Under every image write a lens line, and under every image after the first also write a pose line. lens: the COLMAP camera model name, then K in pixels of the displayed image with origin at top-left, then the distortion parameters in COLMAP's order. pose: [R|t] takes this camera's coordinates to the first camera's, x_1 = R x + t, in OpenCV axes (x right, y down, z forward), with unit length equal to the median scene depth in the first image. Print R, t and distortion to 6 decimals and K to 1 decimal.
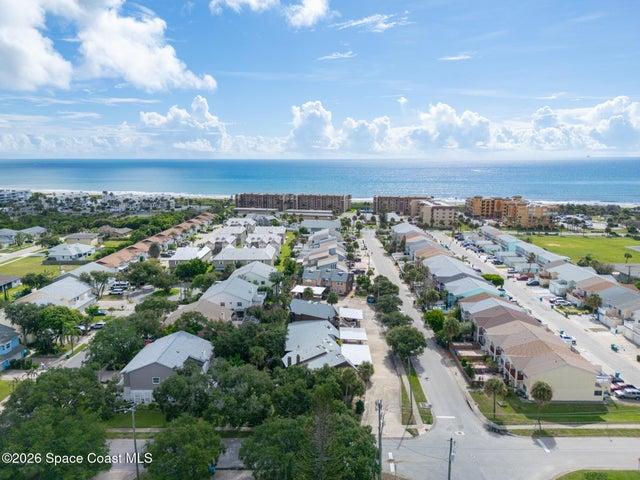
lens RADIAL K [[449.8, 0, 320.0], [0, 449.8, 240.0], [0, 0, 1]] dist [0.069102, -0.059074]
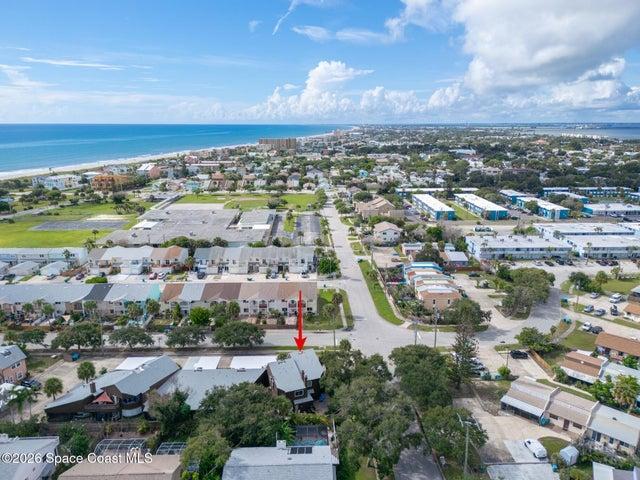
lens RADIAL K [[449.8, 0, 320.0], [0, 449.8, 240.0], [0, 0, 1]] dist [0.069102, -0.059074]
pose [[-0.034906, -0.249525, 0.967739, -0.522728], [0.182077, 0.950535, 0.251657, -0.148984], [-0.982664, 0.184988, 0.012254, 0.488730]]
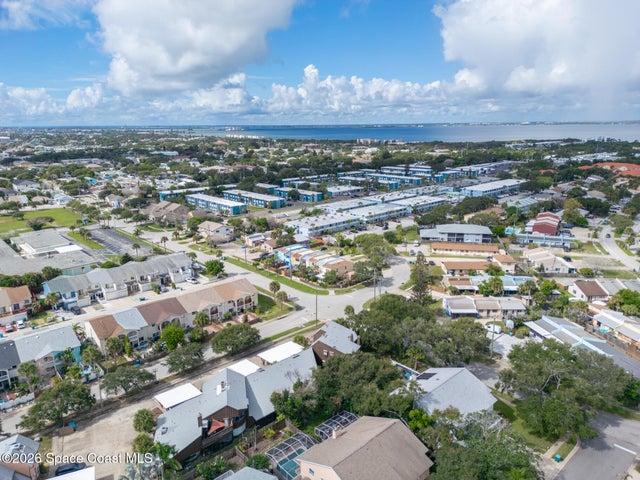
lens RADIAL K [[449.8, 0, 320.0], [0, 449.8, 240.0], [0, 0, 1]] dist [0.069102, -0.059074]
pose [[-0.679808, -0.174671, 0.712286, -0.433067], [0.145320, 0.919885, 0.364273, -0.228456], [-0.718849, 0.351145, -0.599961, 0.919371]]
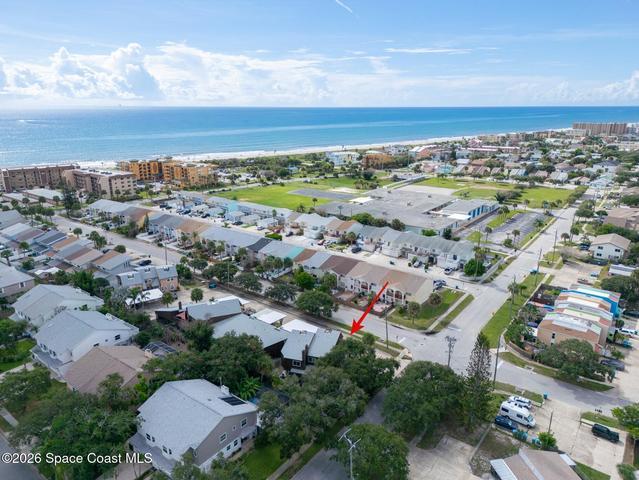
lens RADIAL K [[449.1, 0, 319.5], [0, 449.1, 240.0], [0, 0, 1]] dist [0.069102, -0.059074]
pose [[0.599054, -0.226704, 0.767945, -0.434495], [0.142264, 0.973957, 0.176544, -0.095020], [-0.787969, 0.003492, 0.615705, 0.175360]]
